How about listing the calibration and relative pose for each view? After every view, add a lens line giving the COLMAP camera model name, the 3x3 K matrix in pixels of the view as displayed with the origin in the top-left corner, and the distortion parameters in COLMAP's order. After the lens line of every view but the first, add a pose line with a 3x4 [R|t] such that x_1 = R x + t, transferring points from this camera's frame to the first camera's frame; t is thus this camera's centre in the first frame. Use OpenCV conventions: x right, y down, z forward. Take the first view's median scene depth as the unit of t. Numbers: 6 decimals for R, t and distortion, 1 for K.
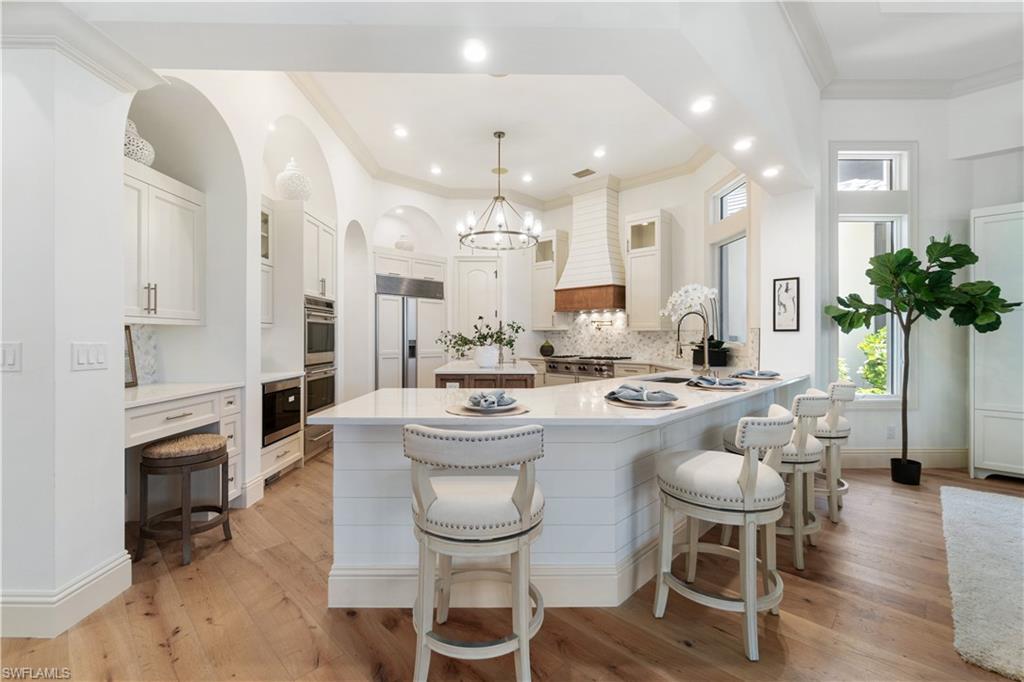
lens RADIAL K [[434.9, 0, 512.0], [0, 434.9, 341.0], [0, 0, 1]] dist [-0.000641, 0.000153]
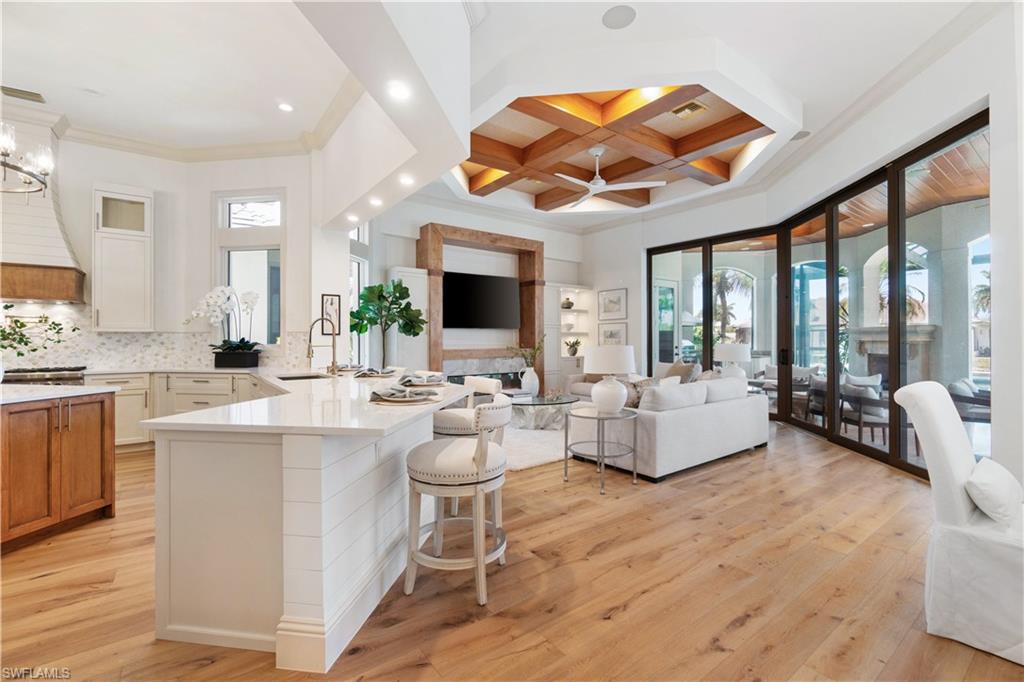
lens RADIAL K [[442.2, 0, 510.0], [0, 442.2, 342.6], [0, 0, 1]] dist [-0.003851, 0.000093]
pose [[0.163064, -0.007097, 0.986590, -0.436939], [0.010311, 0.999932, 0.005488, -0.000983], [-0.986562, 0.009278, 0.163126, 0.185149]]
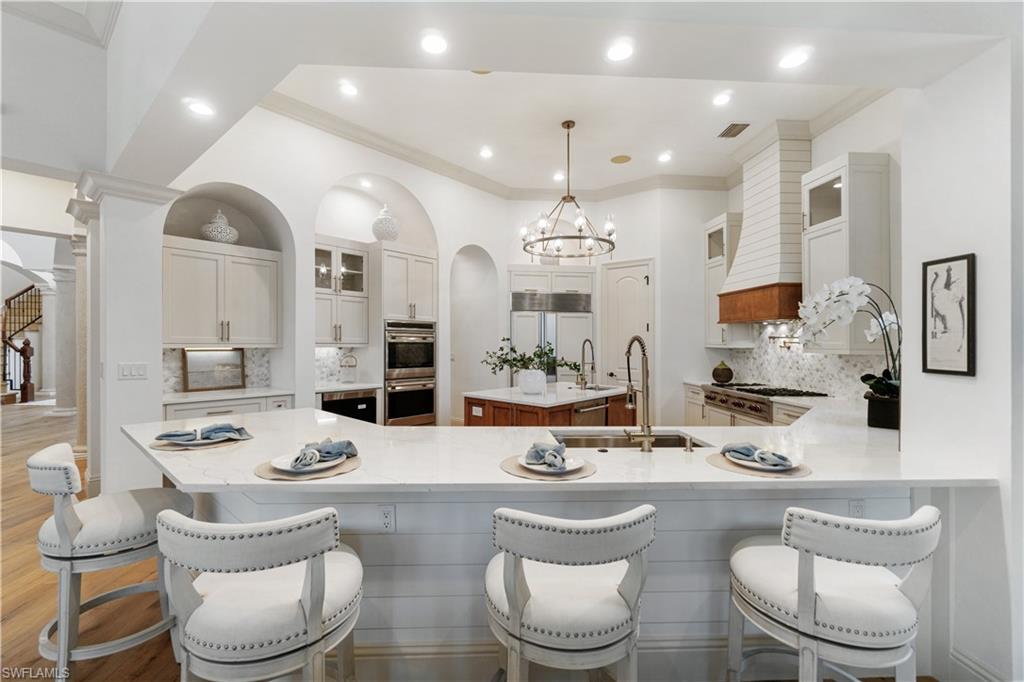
lens RADIAL K [[442.2, 0, 510.0], [0, 442.2, 342.6], [0, 0, 1]] dist [-0.003851, 0.000093]
pose [[0.742246, 0.010183, -0.670051, 0.440196], [-0.017218, 0.999844, -0.003879, -0.033686], [0.669907, 0.014416, 0.742305, 0.255508]]
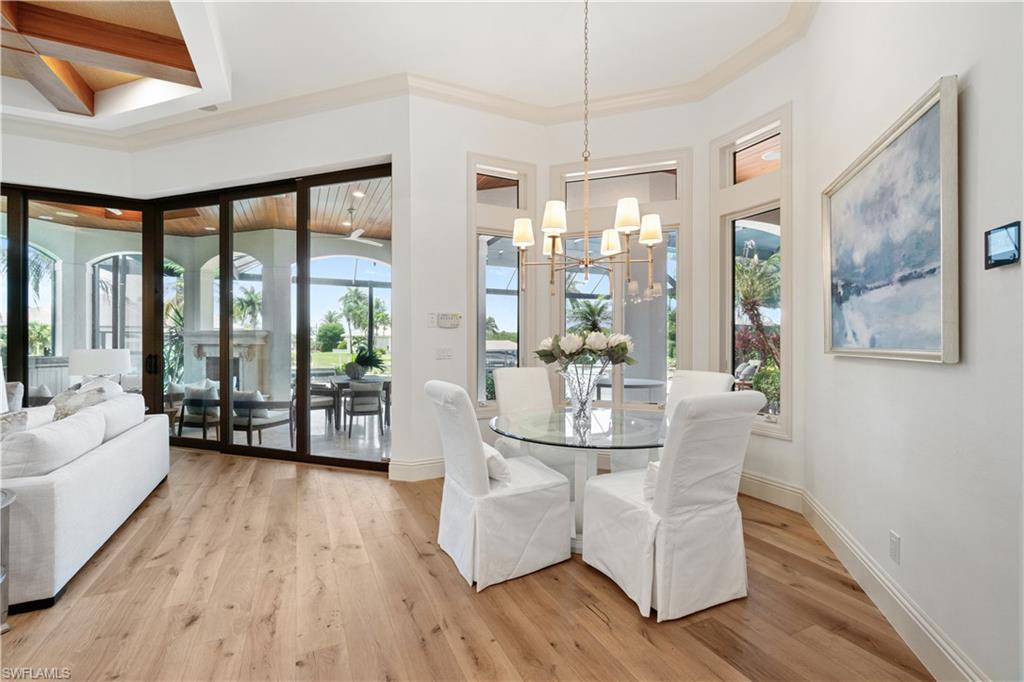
lens RADIAL K [[442.2, 0, 510.0], [0, 442.2, 342.6], [0, 0, 1]] dist [-0.003851, 0.000093]
pose [[-0.938059, -0.000886, 0.346475, -0.210406], [0.002086, 0.999964, 0.008205, -0.002207], [-0.346470, 0.008419, -0.938023, 0.292764]]
